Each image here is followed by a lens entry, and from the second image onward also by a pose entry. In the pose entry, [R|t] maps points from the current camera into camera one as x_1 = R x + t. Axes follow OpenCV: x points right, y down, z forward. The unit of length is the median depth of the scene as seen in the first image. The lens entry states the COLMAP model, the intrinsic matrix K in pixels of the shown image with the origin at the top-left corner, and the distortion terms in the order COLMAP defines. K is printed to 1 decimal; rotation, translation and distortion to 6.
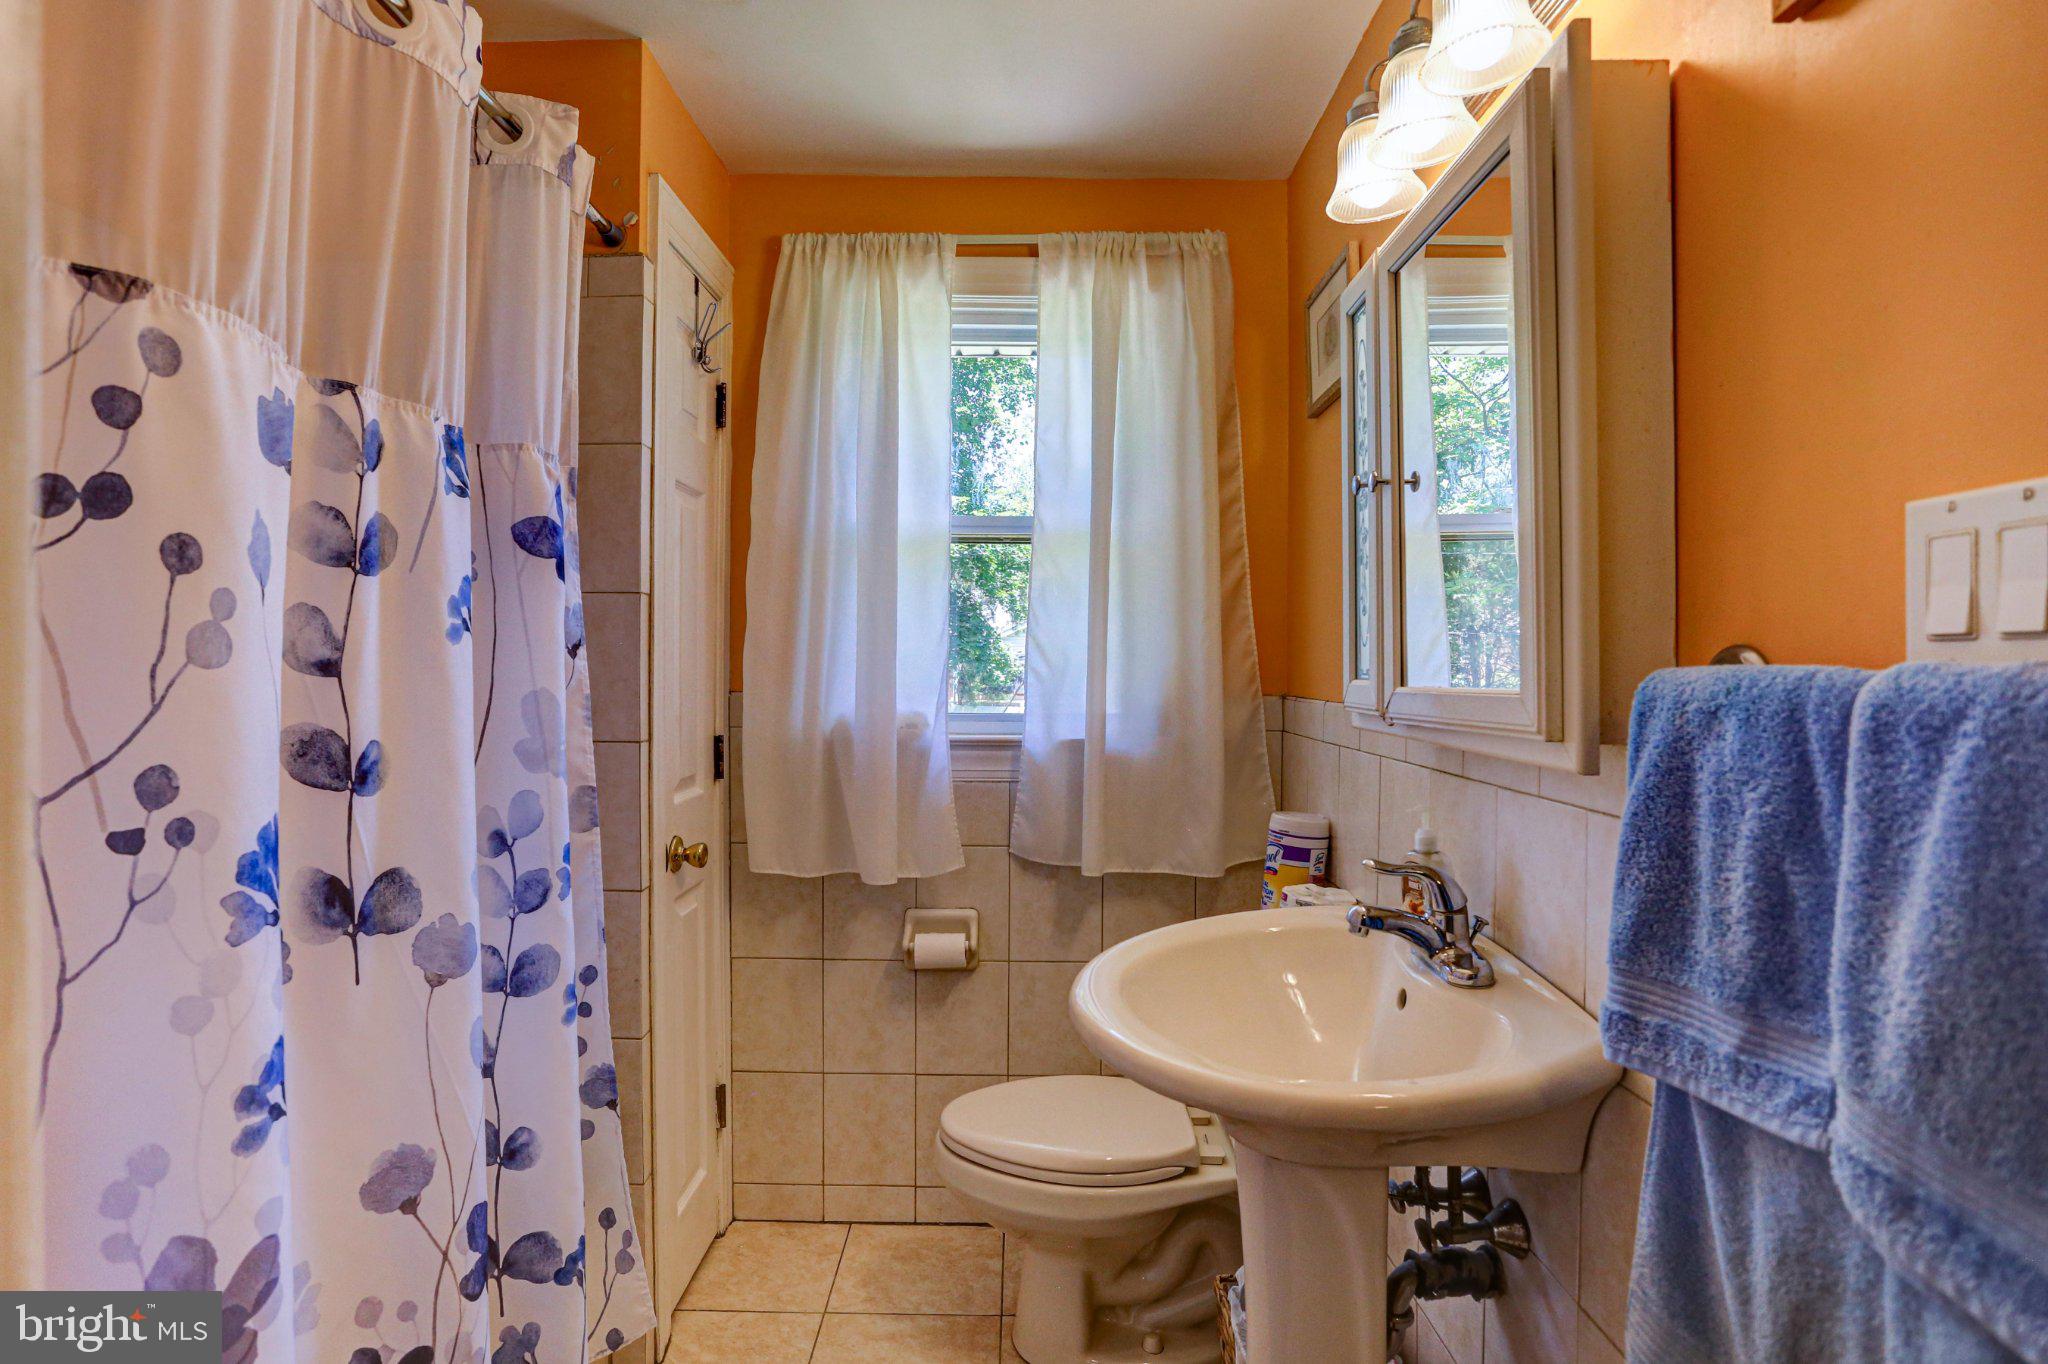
lens RADIAL K [[1014.1, 0, 1014.0], [0, 1014.1, 663.5], [0, 0, 1]] dist [-0.044899, 0.018786]
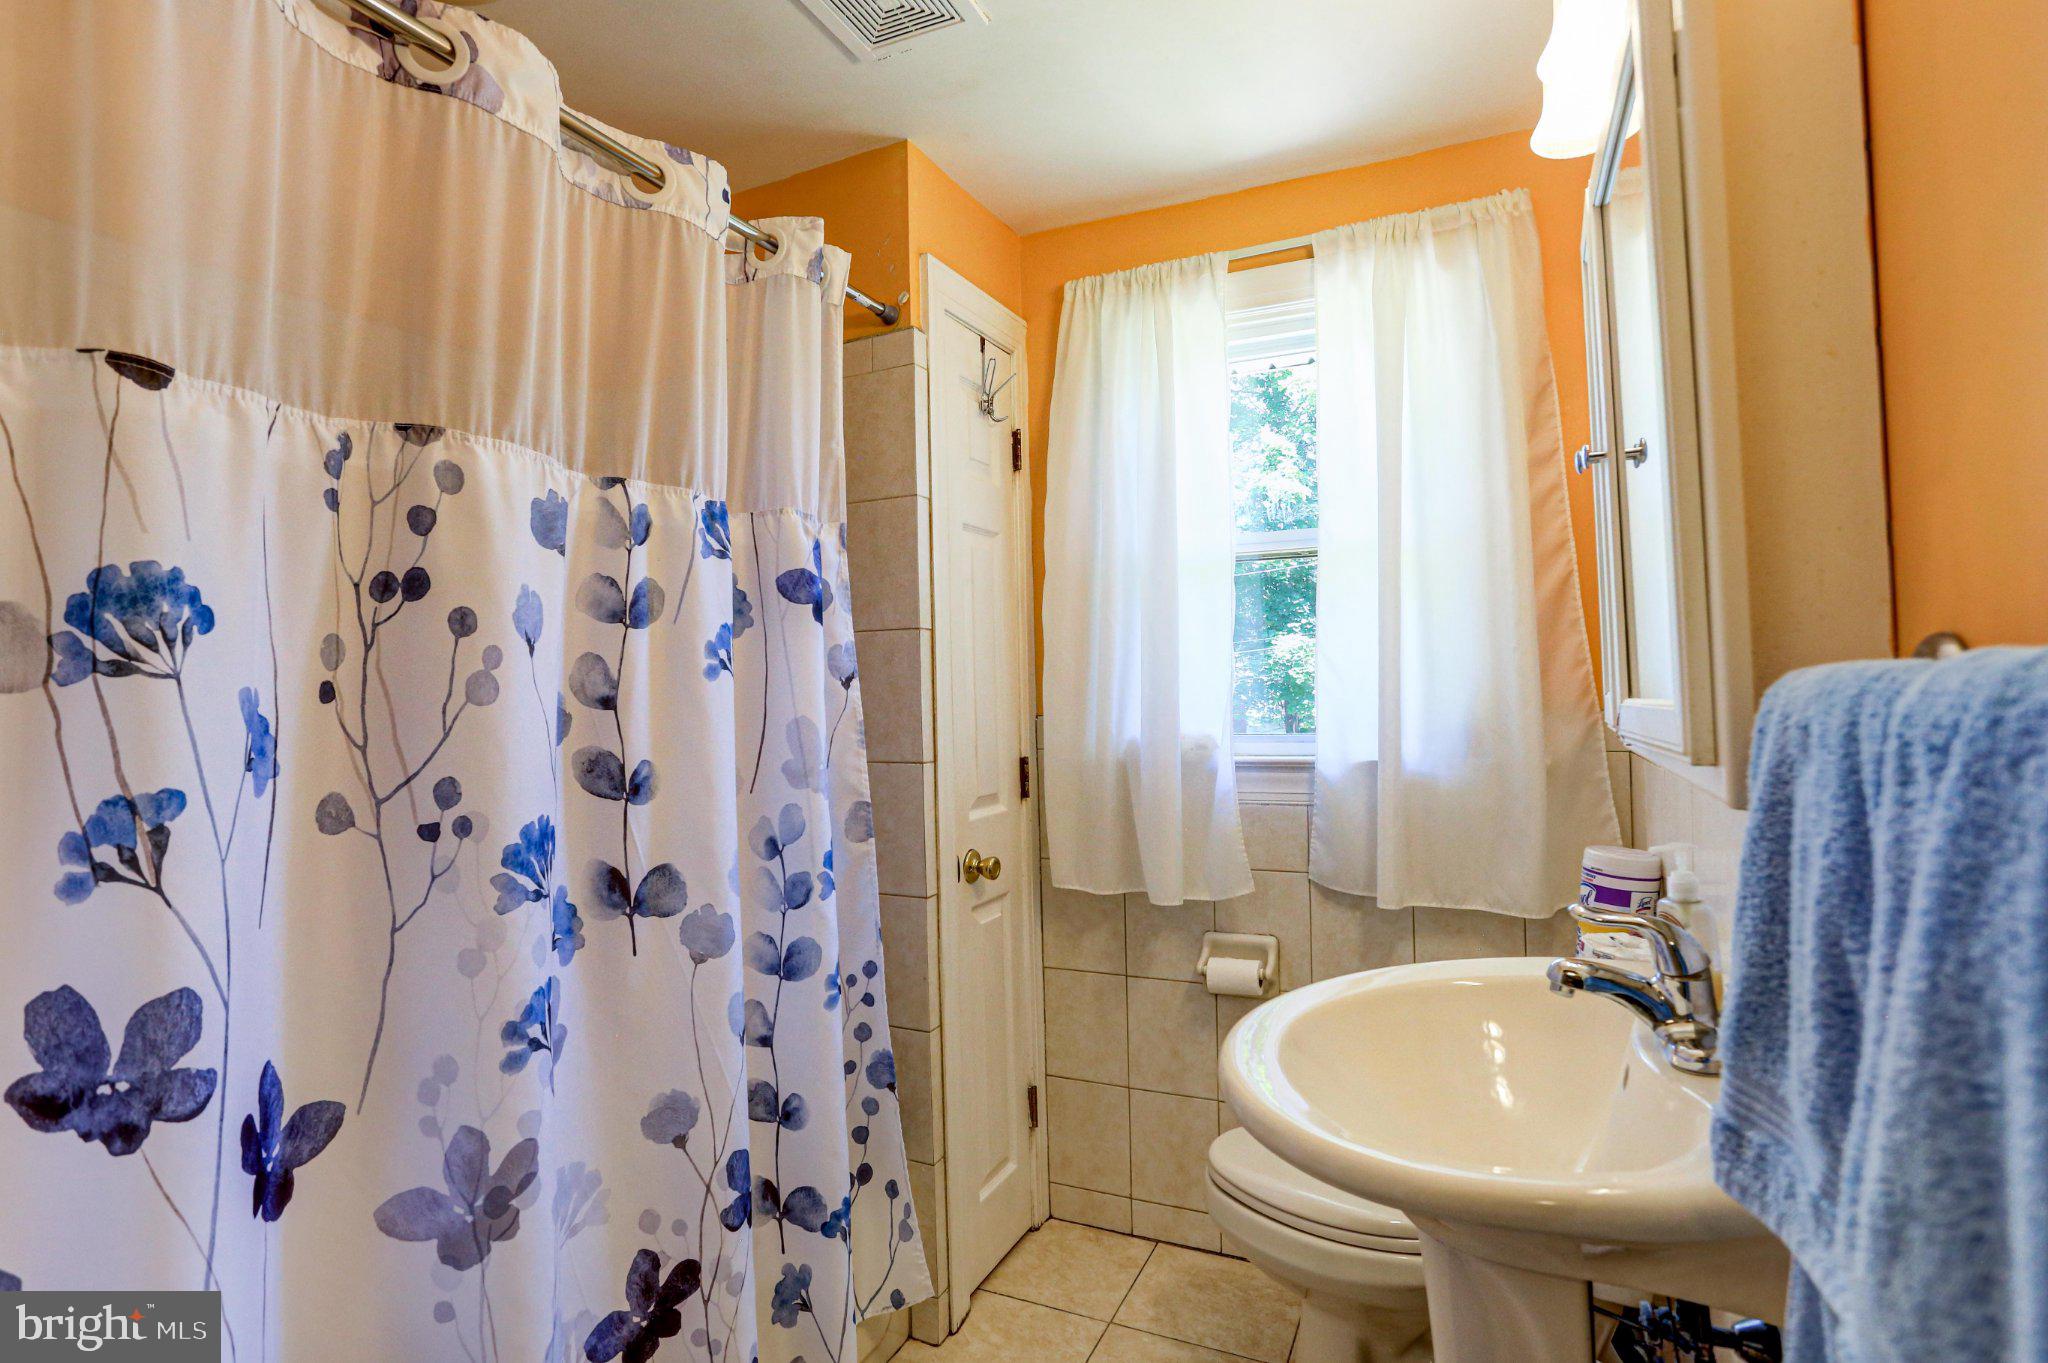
lens RADIAL K [[994.6, 0, 957.1], [0, 994.6, 663.7], [0, 0, 1]] dist [-0.064205, 0.042188]
pose [[0.907987, -0.036605, -0.417396, 0.171761], [0.027102, 0.999221, -0.028674, 0.001910], [0.418120, 0.014724, 0.908272, 0.030028]]
